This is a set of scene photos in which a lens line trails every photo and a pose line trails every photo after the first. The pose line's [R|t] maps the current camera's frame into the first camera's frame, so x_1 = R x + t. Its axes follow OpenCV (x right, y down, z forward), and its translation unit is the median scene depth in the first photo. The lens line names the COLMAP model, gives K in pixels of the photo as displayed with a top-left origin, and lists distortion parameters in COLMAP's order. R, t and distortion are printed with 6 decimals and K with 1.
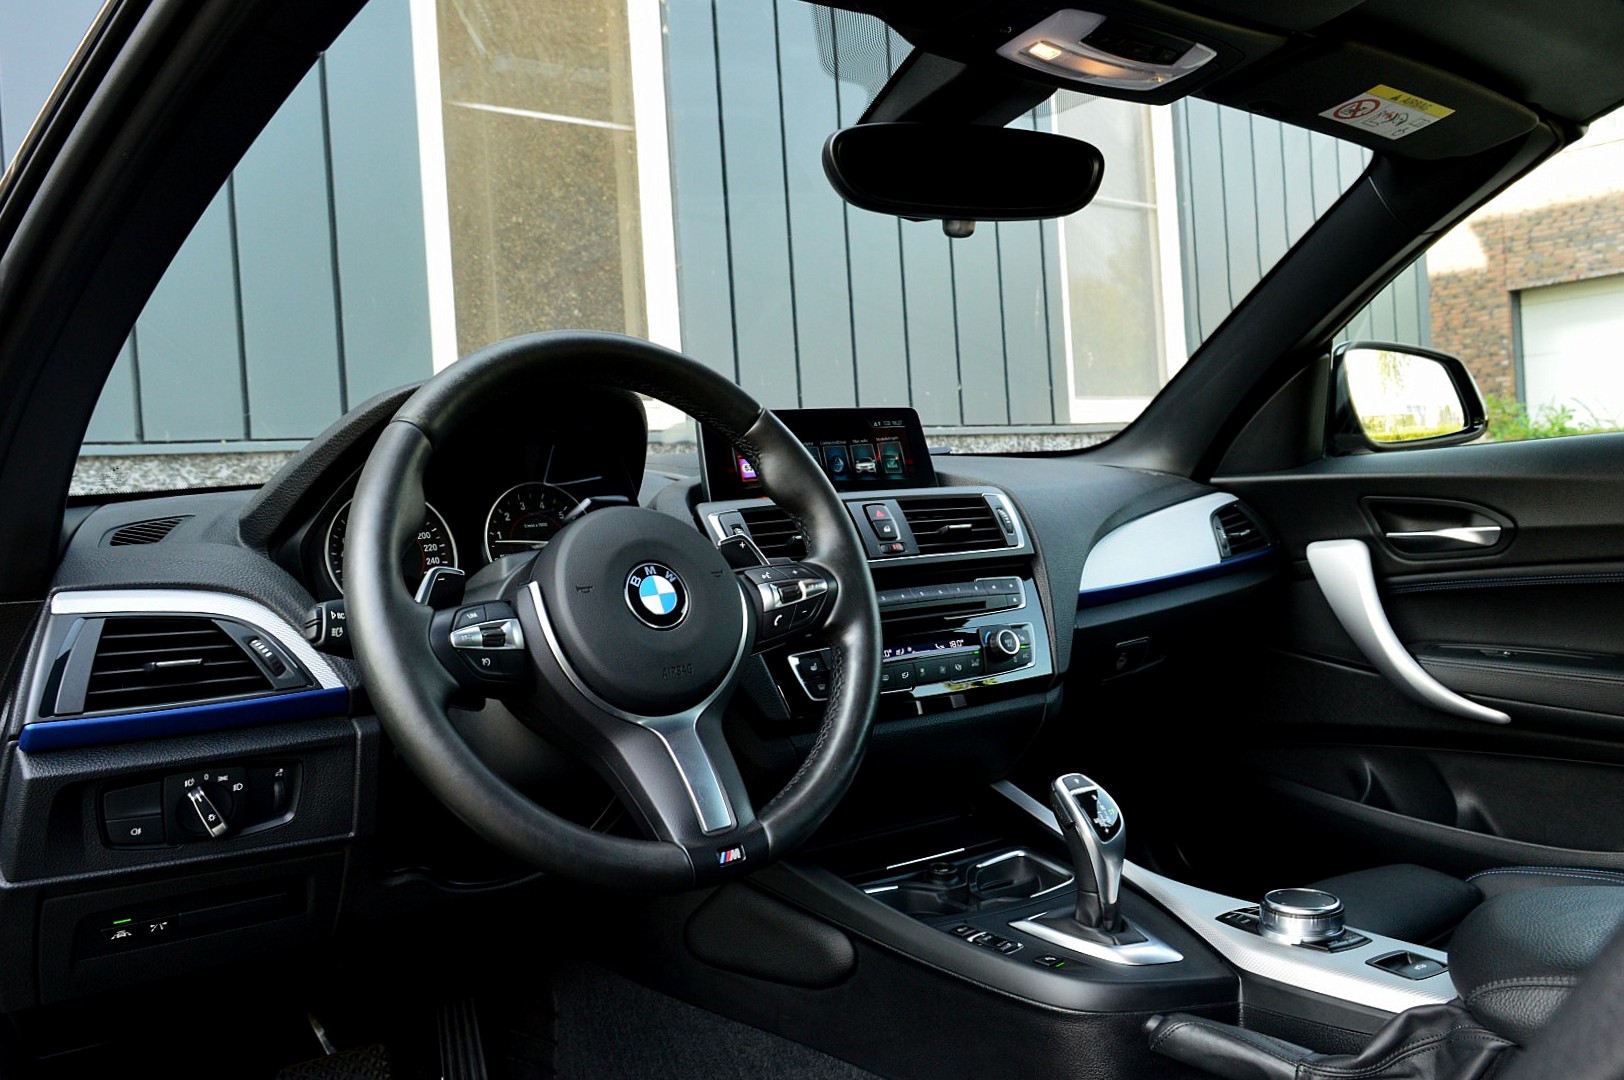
lens RADIAL K [[1350.8, 0, 812.0], [0, 1350.8, 540.0], [0, 0, 1]] dist [-0.023198, -0.003389]
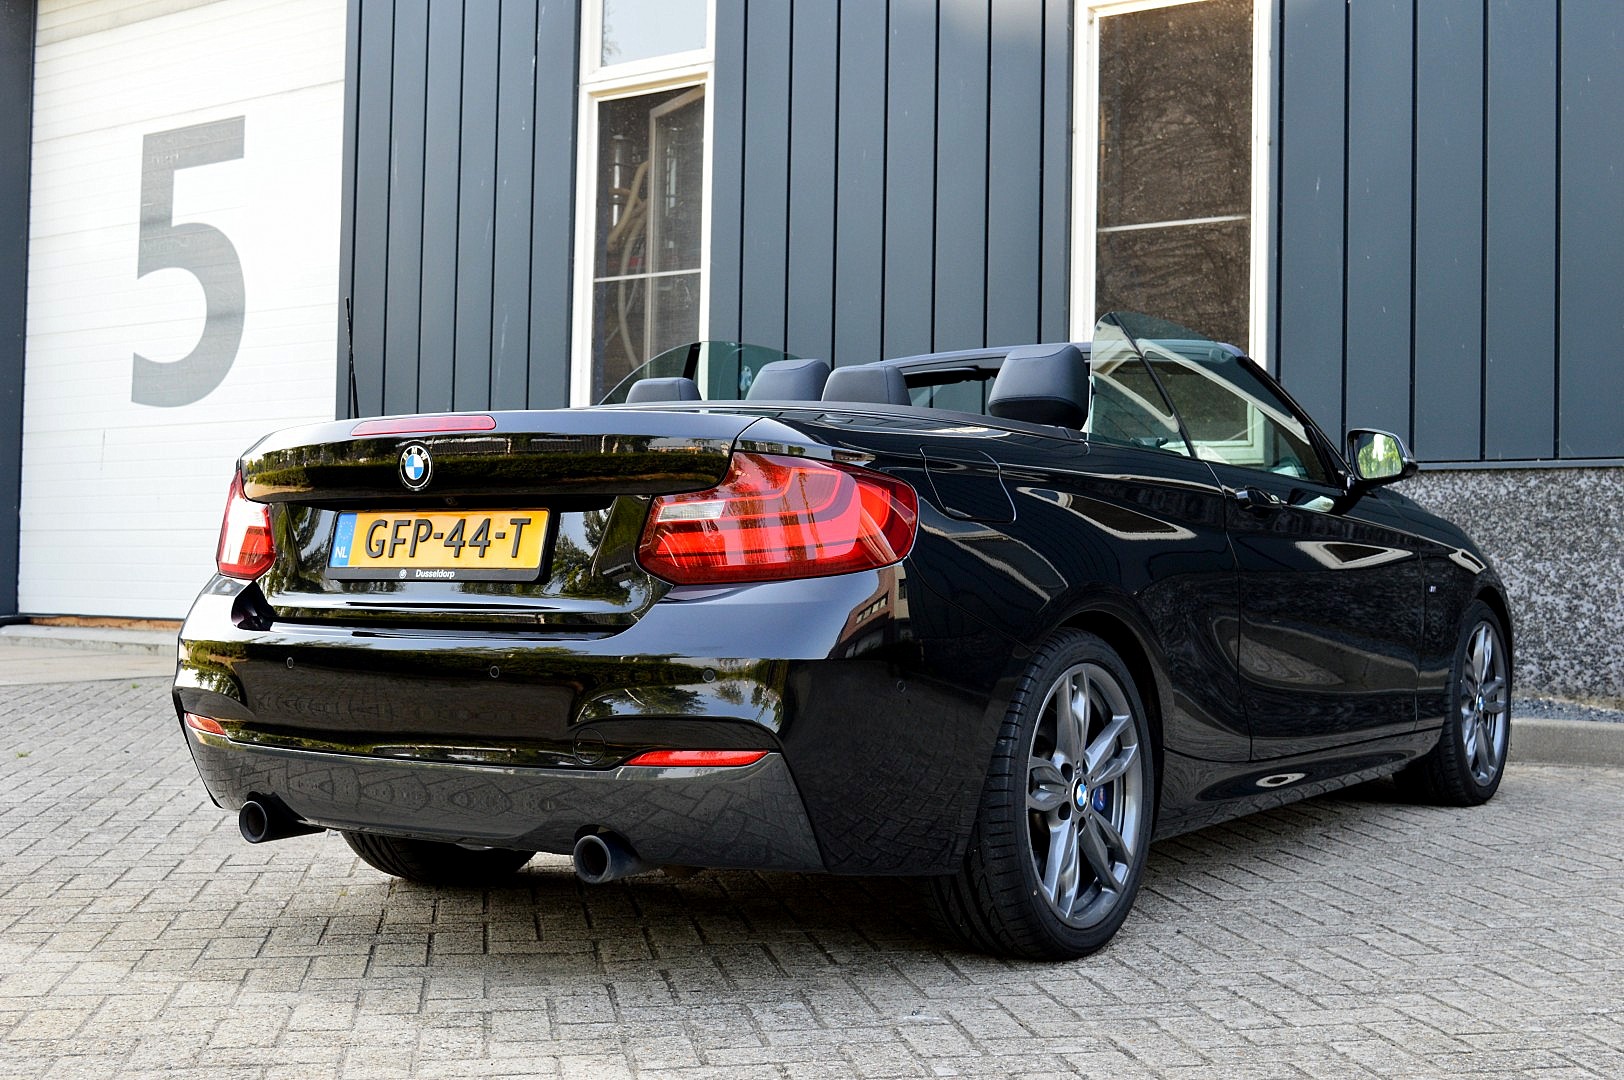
lens RADIAL K [[1955.7, 0, 812.0], [0, 1955.7, 540.0], [0, 0, 1]] dist [-0.021161, -0.031296]
pose [[0.279860, 0.040063, -0.959205, 1.062592], [-0.062822, 0.997752, 0.023344, 0.007273], [0.957983, 0.053726, 0.281748, -0.225832]]
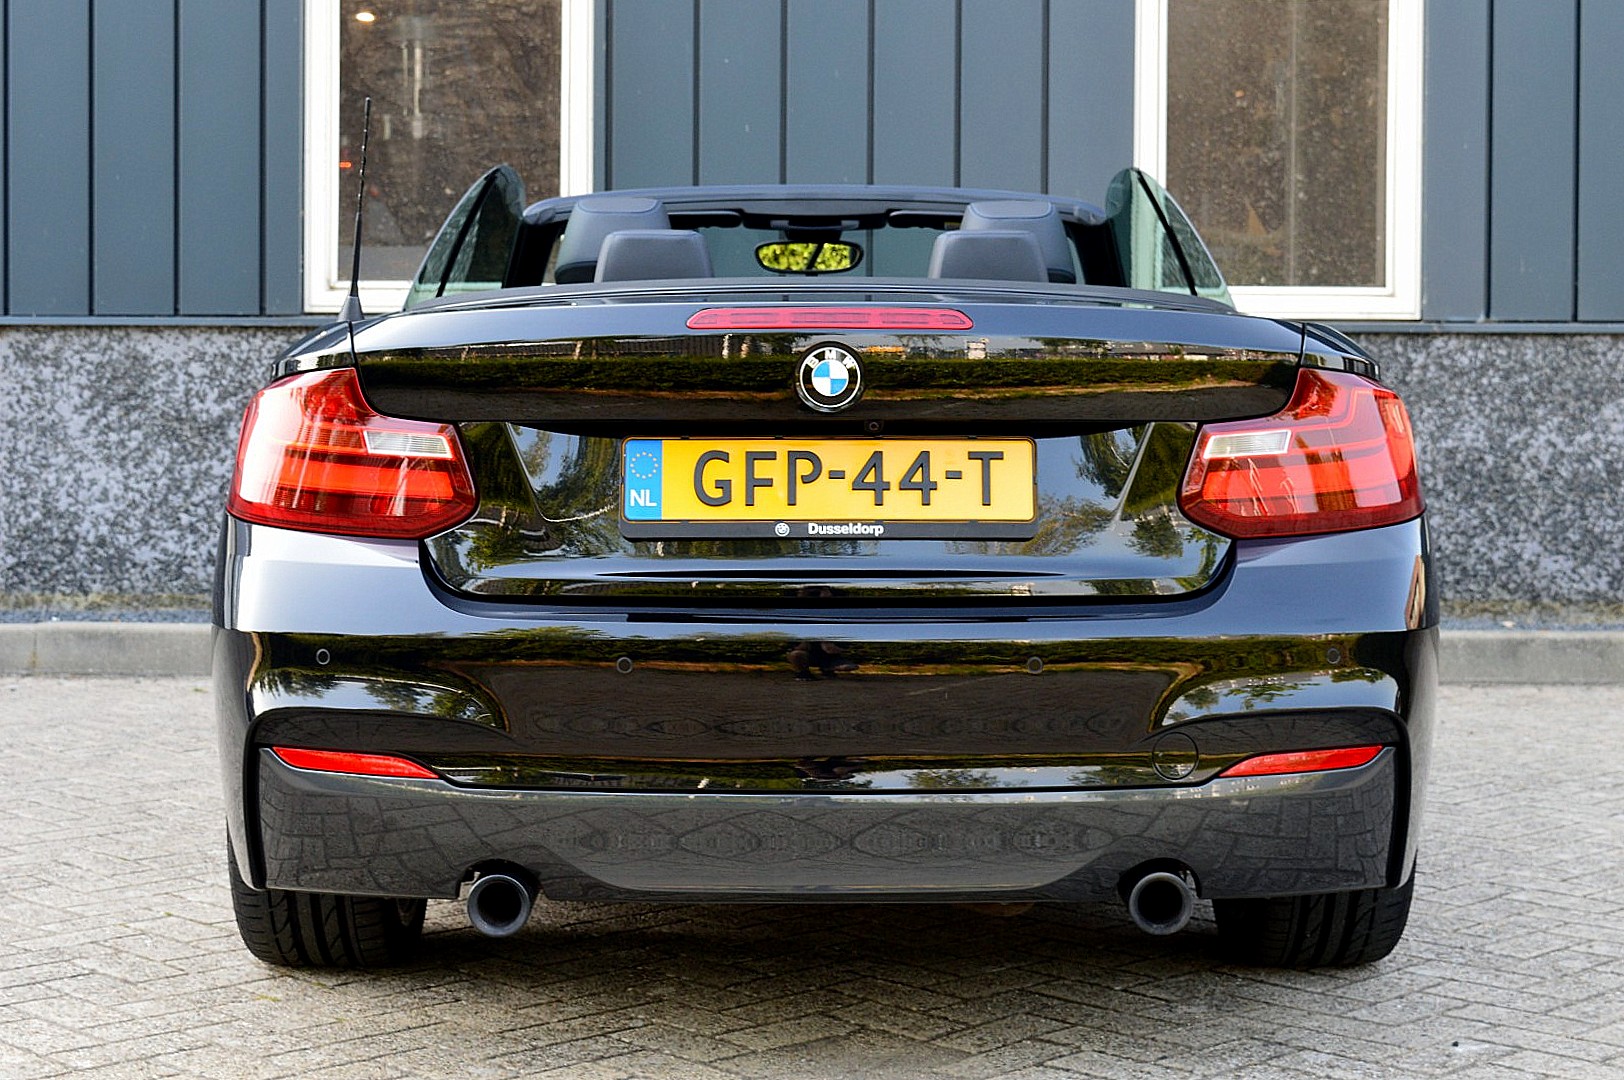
lens RADIAL K [[2597.1, 0, 812.0], [0, 2597.1, 540.0], [0, 0, 1]] dist [-0.036614, -0.070906]
pose [[0.770785, 0.082408, -0.631743, 0.764227], [-0.069226, 0.996561, 0.045535, 0.017590], [0.633323, 0.008636, 0.773839, -0.671011]]
